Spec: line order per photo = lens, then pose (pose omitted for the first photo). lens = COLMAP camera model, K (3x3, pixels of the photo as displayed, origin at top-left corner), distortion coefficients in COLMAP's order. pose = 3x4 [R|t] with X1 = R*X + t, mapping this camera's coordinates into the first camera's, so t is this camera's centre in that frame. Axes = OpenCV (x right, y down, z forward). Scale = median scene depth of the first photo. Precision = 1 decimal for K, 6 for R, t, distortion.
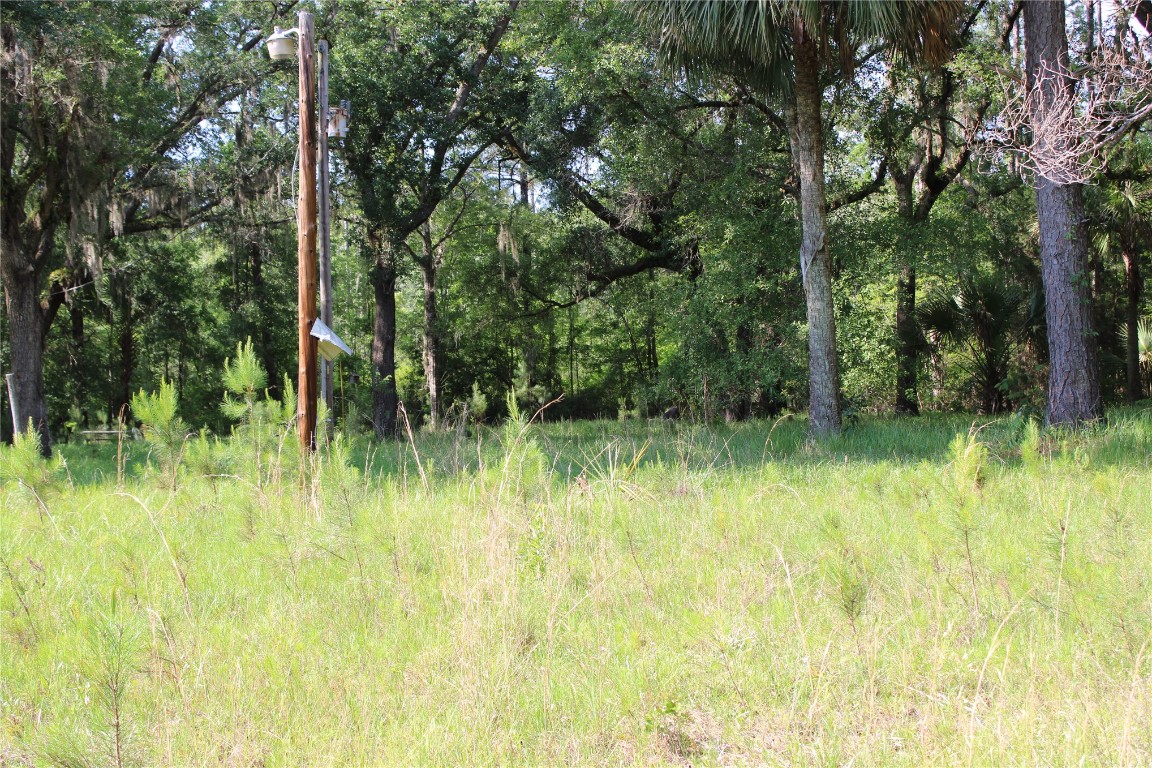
lens RADIAL K [[1811.1, 0, 576.0], [0, 1811.1, 384.0], [0, 0, 1]] dist [-0.023131, 0.110593]
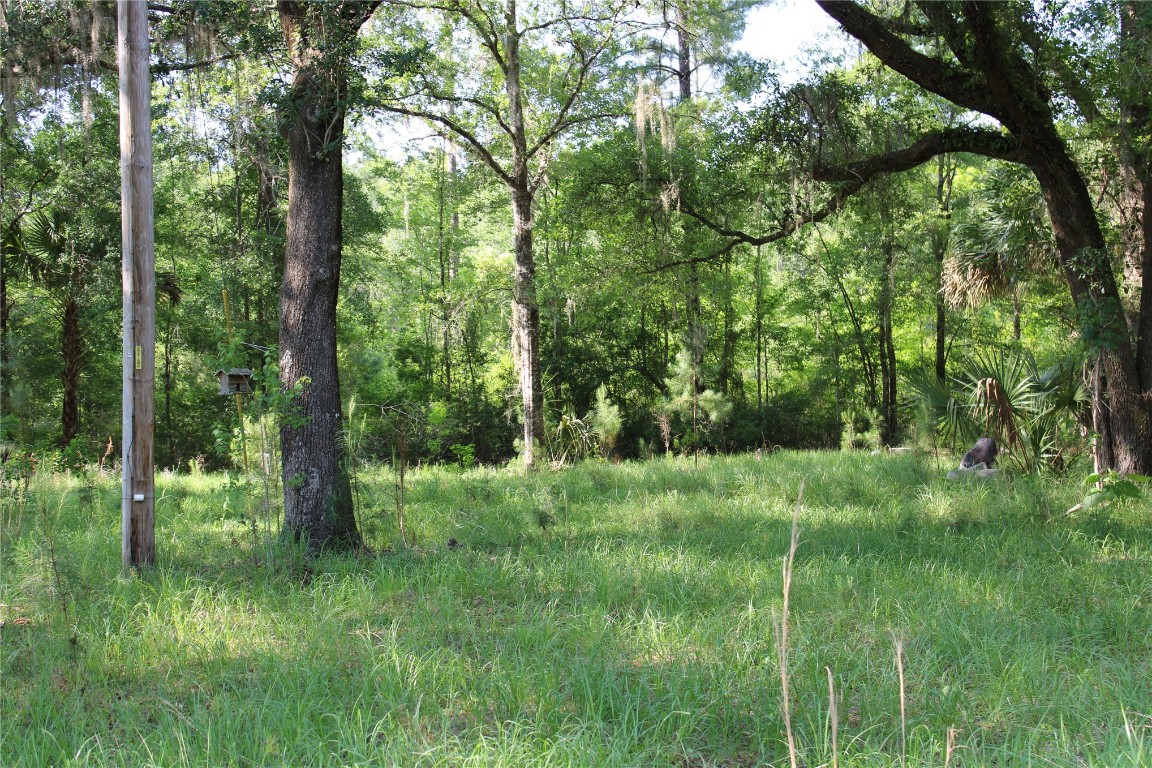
lens RADIAL K [[1193.5, 0, 576.0], [0, 1193.5, 384.0], [0, 0, 1]] dist [-0.251382, -0.000617]
pose [[0.992588, 0.005681, -0.121394, -0.015919], [-0.005393, 0.999982, 0.002699, -0.002046], [0.121407, -0.002024, 0.992601, 0.578679]]
